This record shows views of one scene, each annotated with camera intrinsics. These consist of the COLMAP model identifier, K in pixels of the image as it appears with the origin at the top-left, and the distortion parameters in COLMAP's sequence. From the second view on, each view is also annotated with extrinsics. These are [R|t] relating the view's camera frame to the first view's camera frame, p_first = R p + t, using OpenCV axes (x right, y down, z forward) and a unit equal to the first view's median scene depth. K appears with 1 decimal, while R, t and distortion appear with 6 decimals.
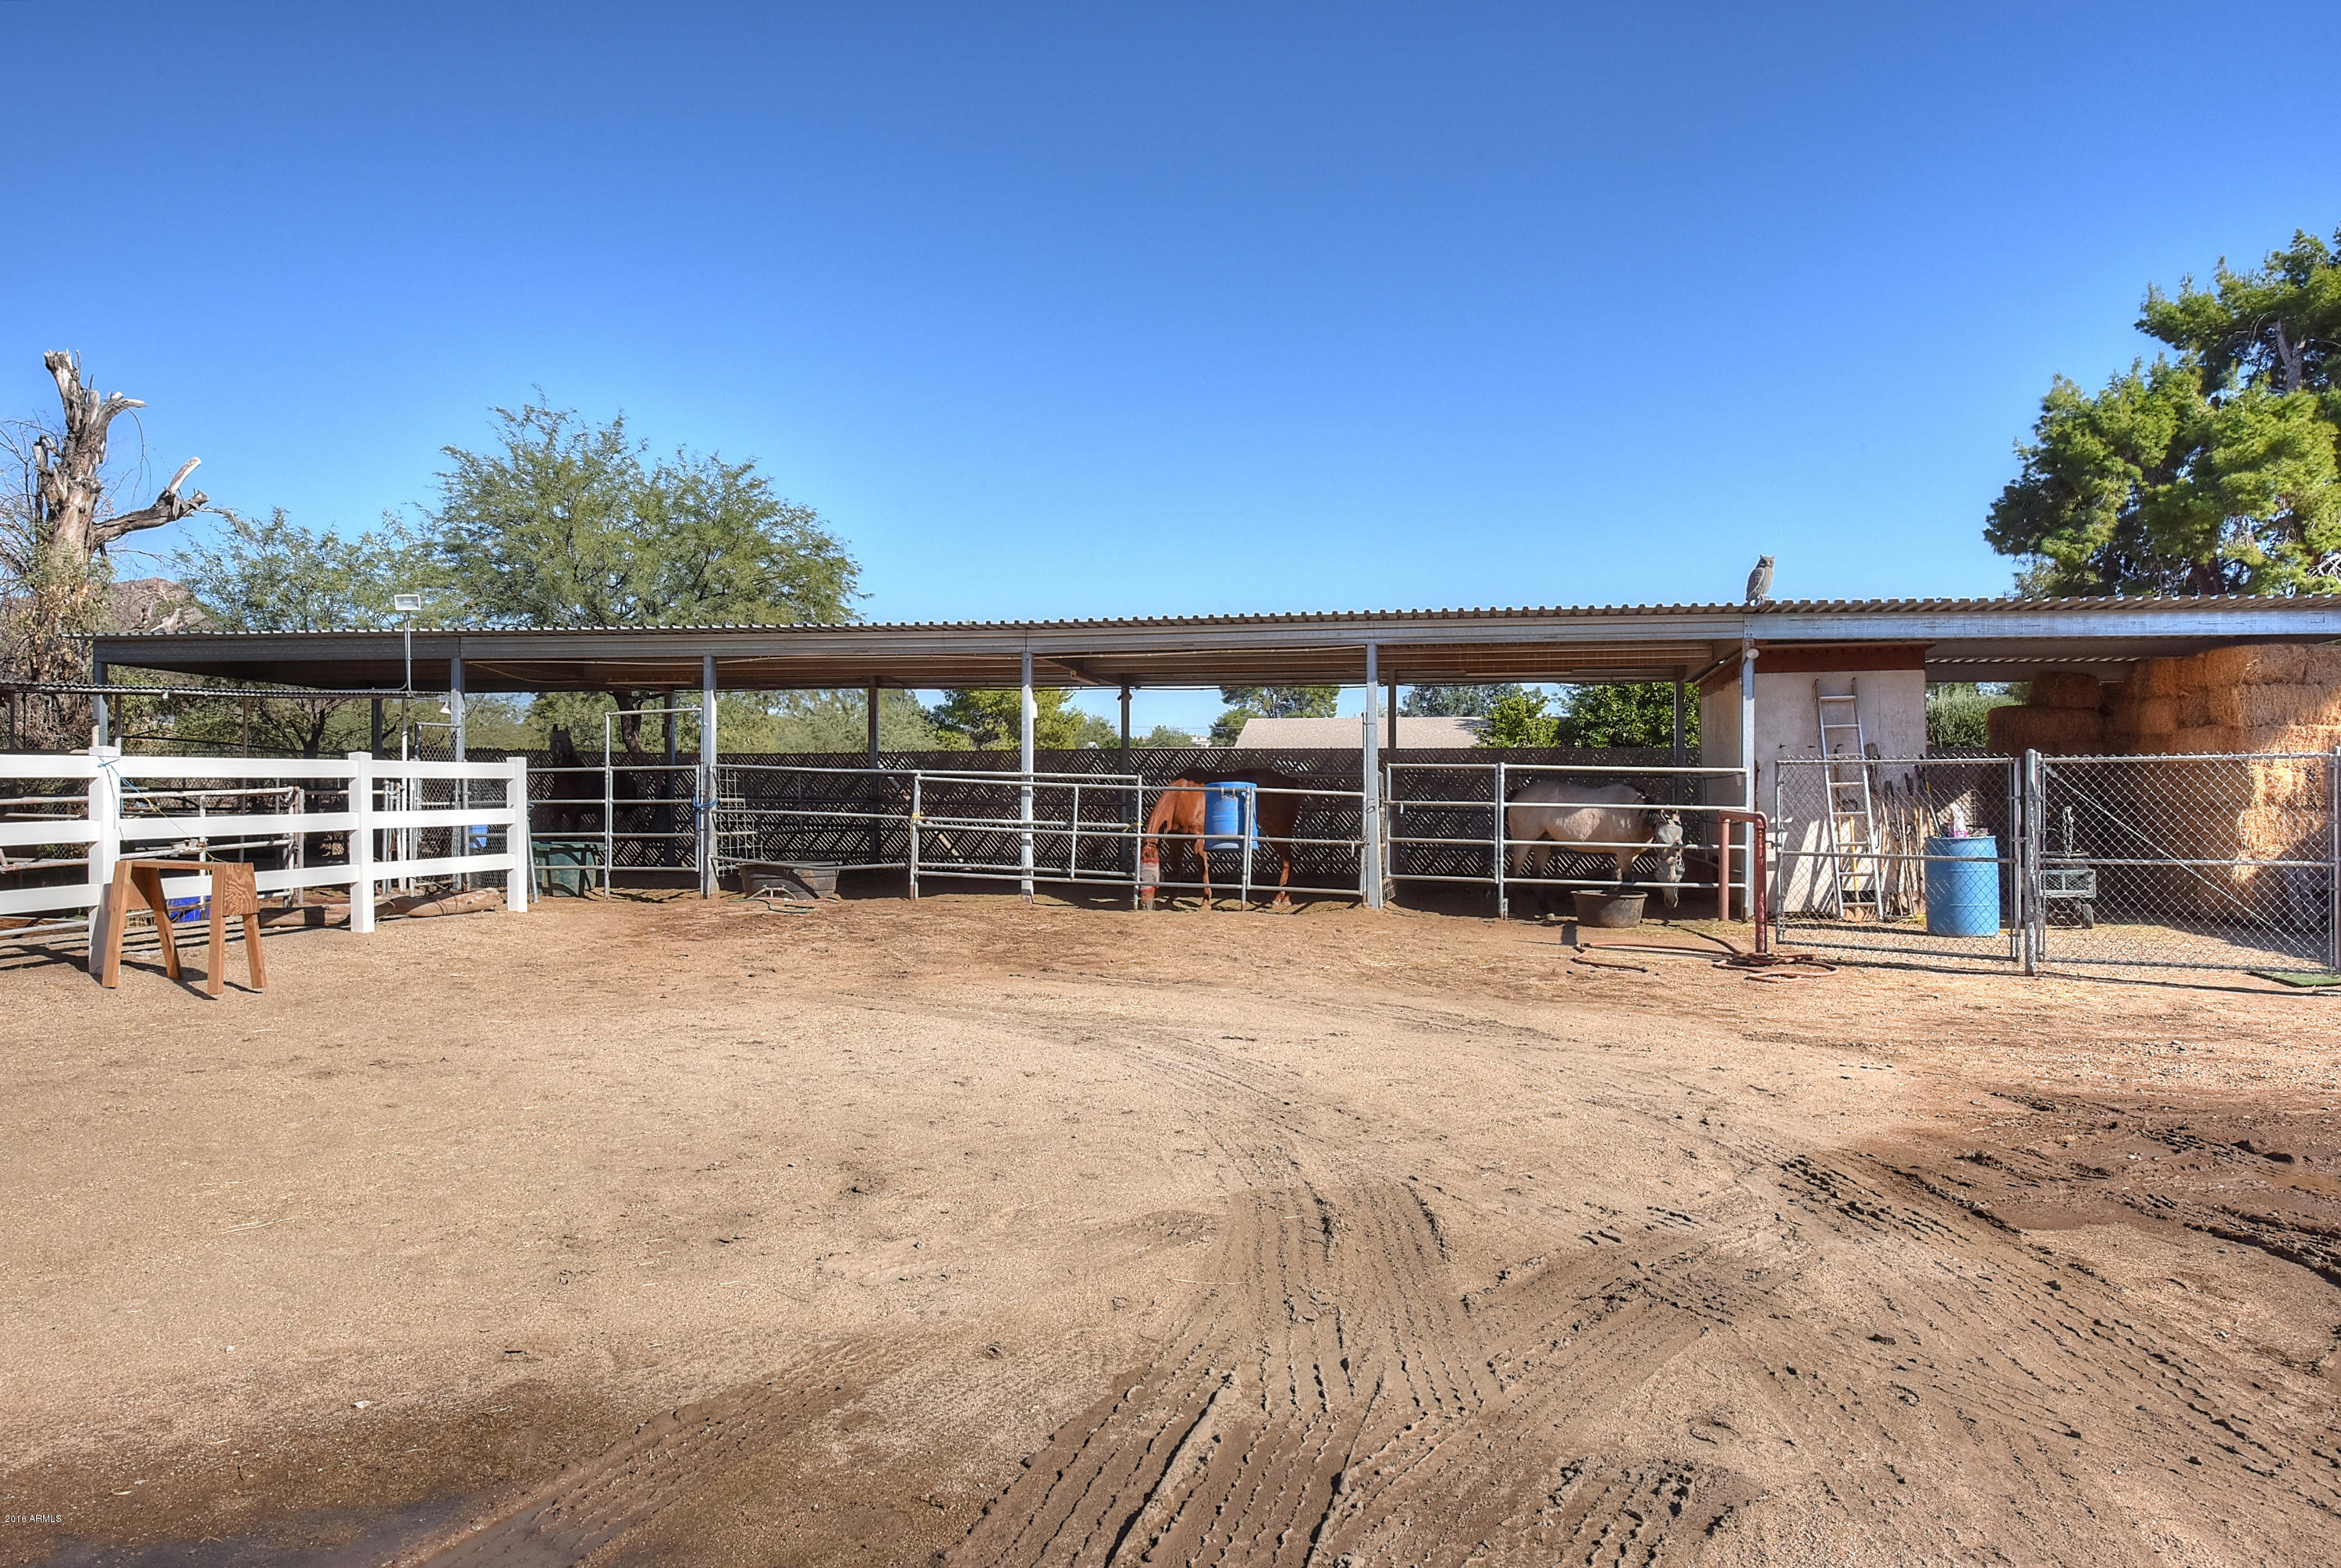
lens RADIAL K [[1593.7, 0, 1182.8], [0, 1593.7, 784.2], [0, 0, 1]] dist [-0.022422, 0.006815]
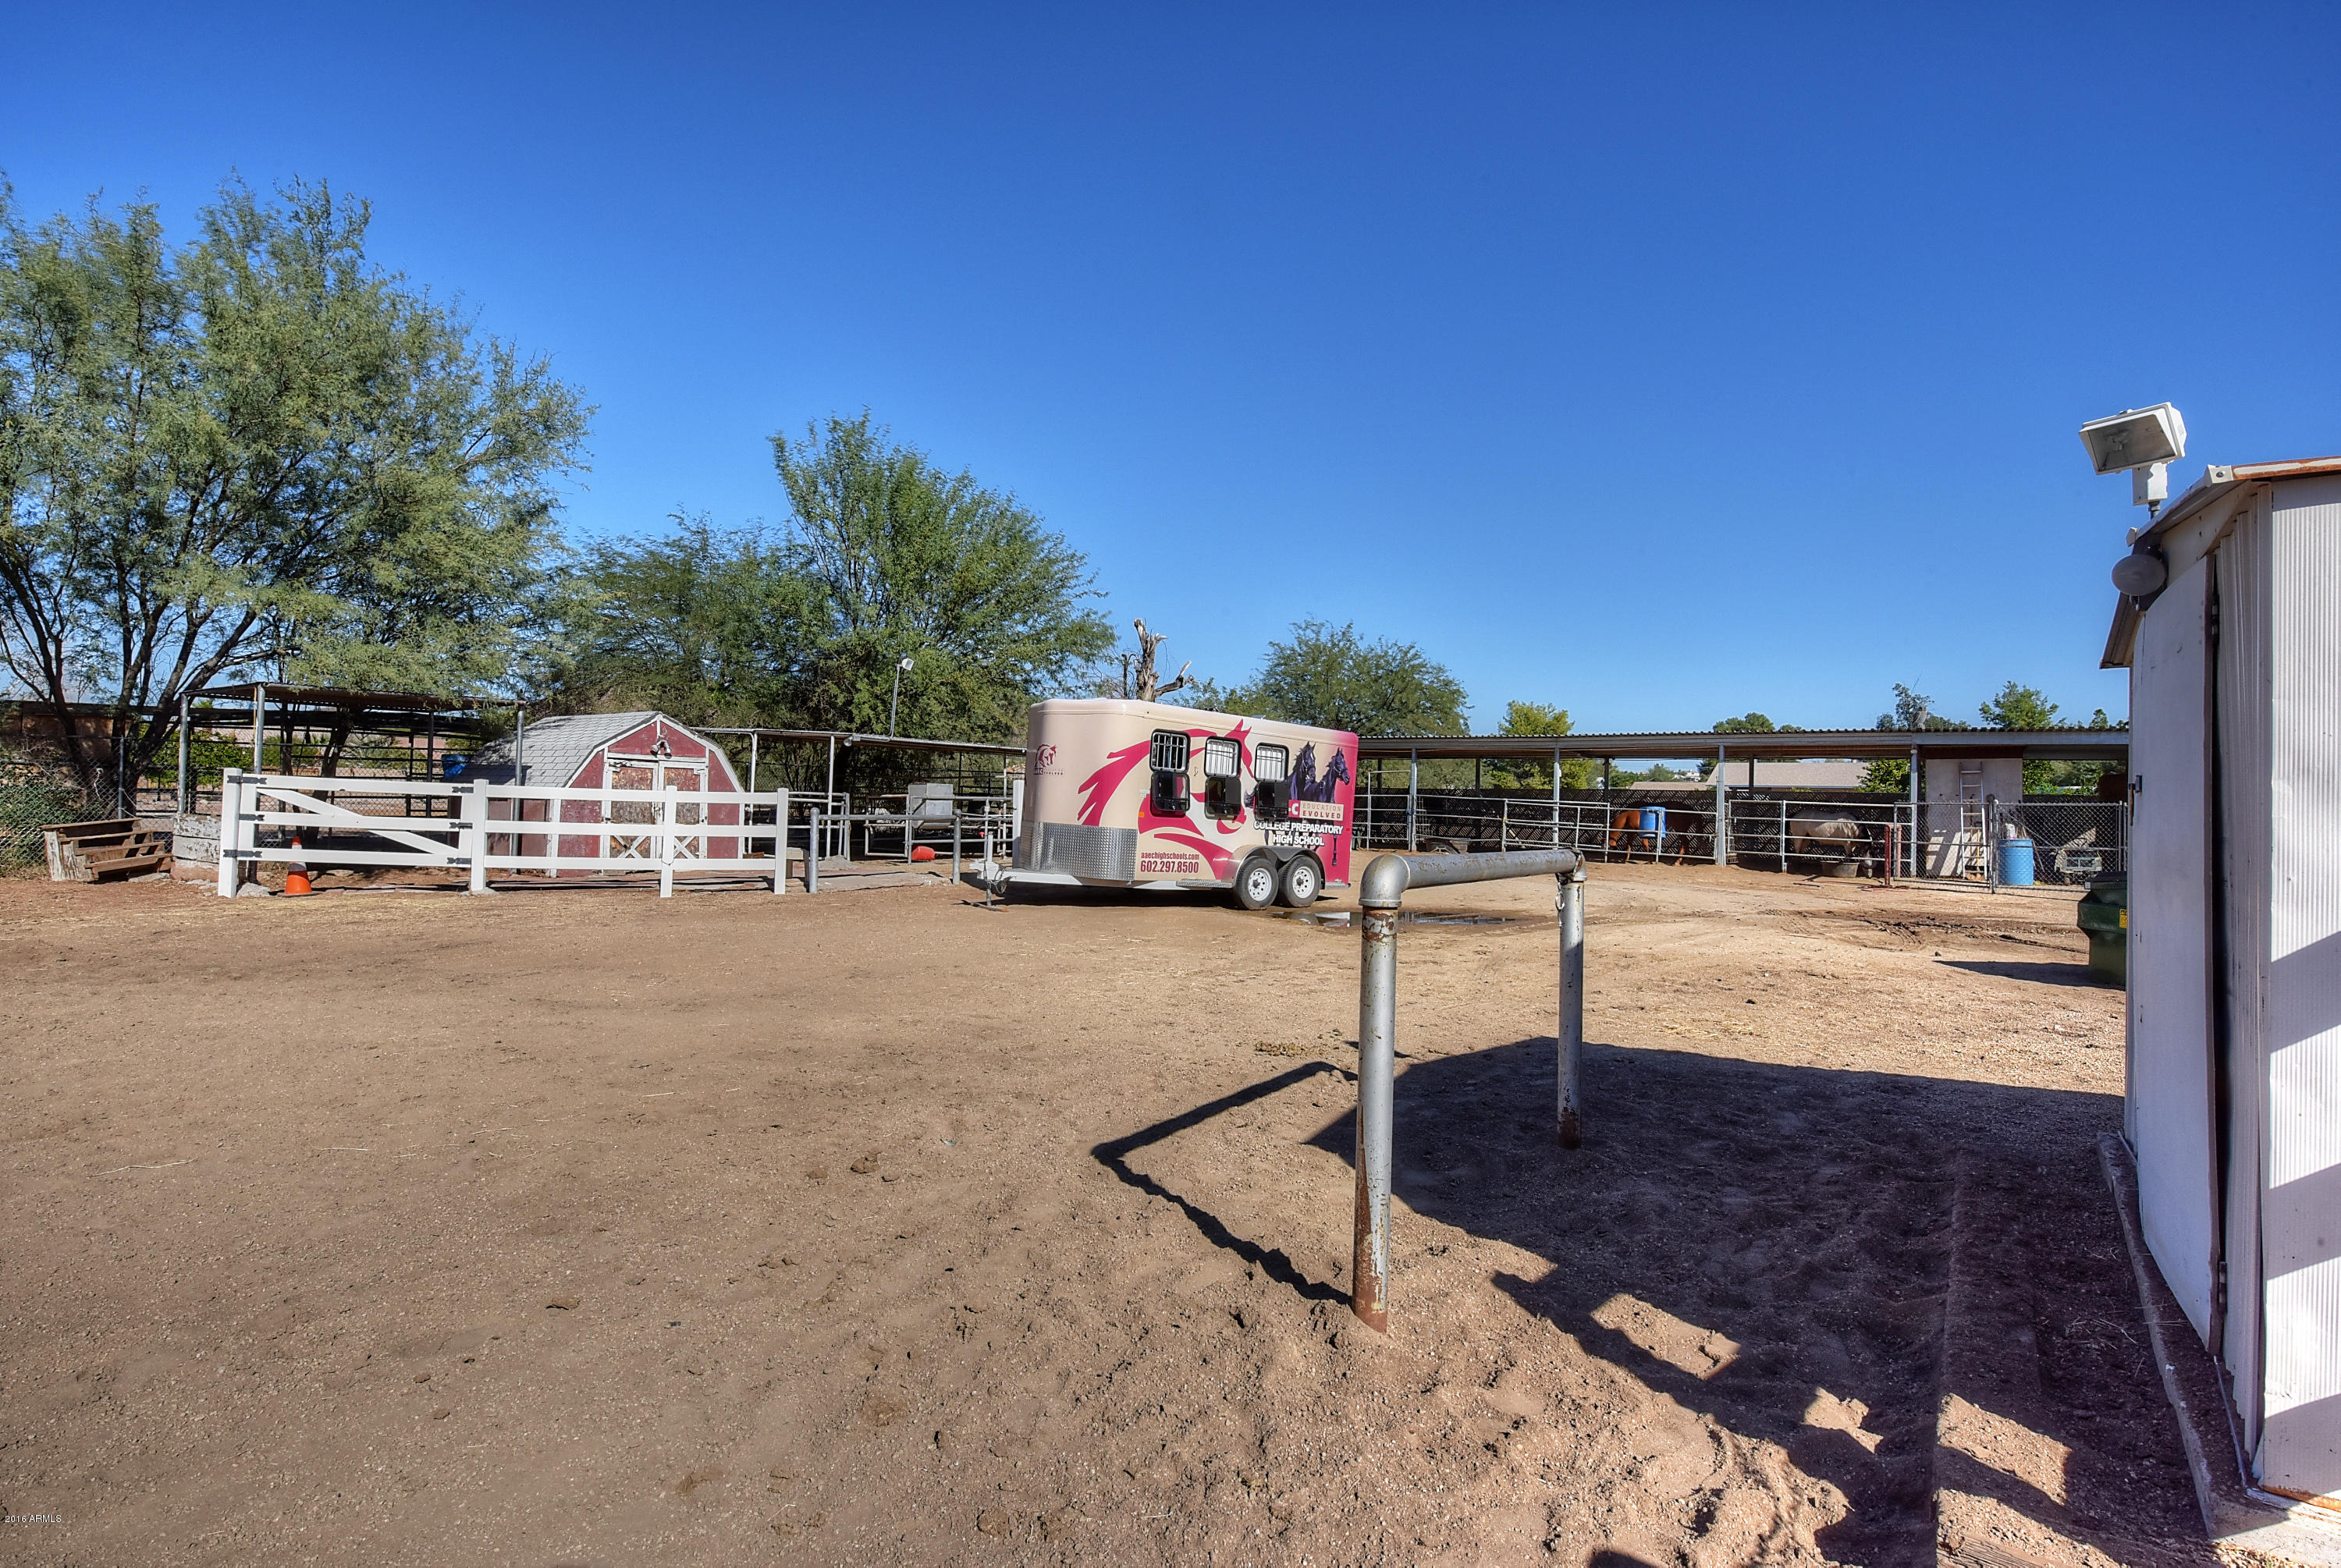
lens RADIAL K [[1172.5, 0, 1164.6], [0, 1172.5, 787.0], [0, 0, 1]] dist [-0.020598, 0.002136]
pose [[0.915025, 0.014652, -0.403130, 0.060454], [-0.020269, 0.999748, -0.009669, 0.000549], [0.402887, 0.017018, 0.915092, -0.718252]]
